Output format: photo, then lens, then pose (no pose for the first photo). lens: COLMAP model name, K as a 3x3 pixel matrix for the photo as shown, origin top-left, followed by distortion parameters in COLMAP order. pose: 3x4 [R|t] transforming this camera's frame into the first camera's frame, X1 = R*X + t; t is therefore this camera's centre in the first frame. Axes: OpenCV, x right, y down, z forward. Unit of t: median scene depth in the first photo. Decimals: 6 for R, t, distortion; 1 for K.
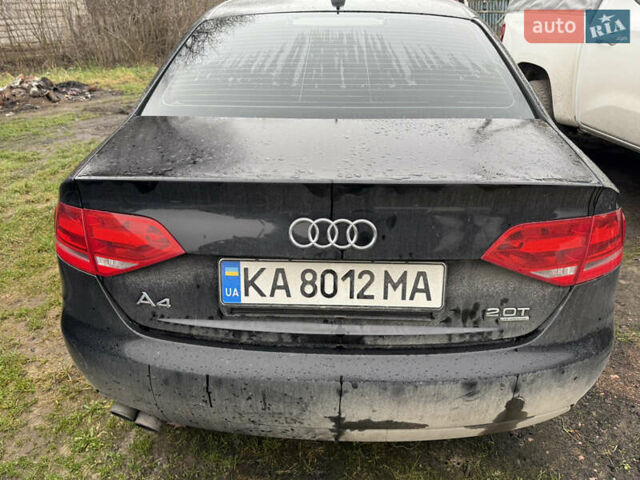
lens RADIAL K [[485.1, 0, 318.1], [0, 485.1, 201.4], [0, 0, 1]] dist [0.158474, -0.211224]
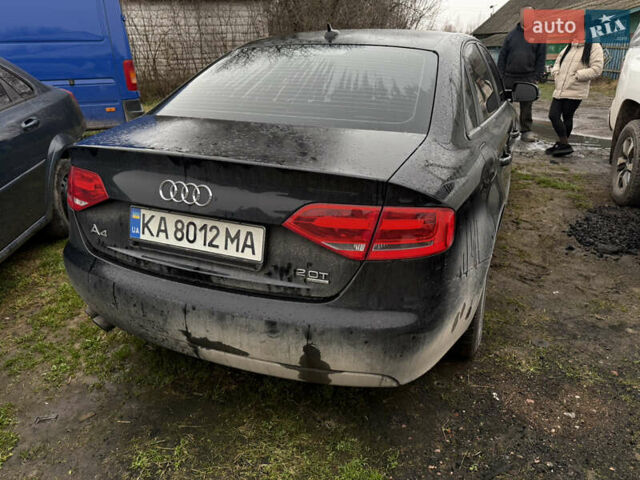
lens RADIAL K [[485.1, 0, 318.1], [0, 485.1, 201.4], [0, 0, 1]] dist [0.158474, -0.211224]
pose [[0.926971, 0.110414, -0.358515, 0.836836], [-0.136847, 0.989373, -0.049126, 0.100093], [0.349281, 0.094600, 0.932231, -0.174600]]
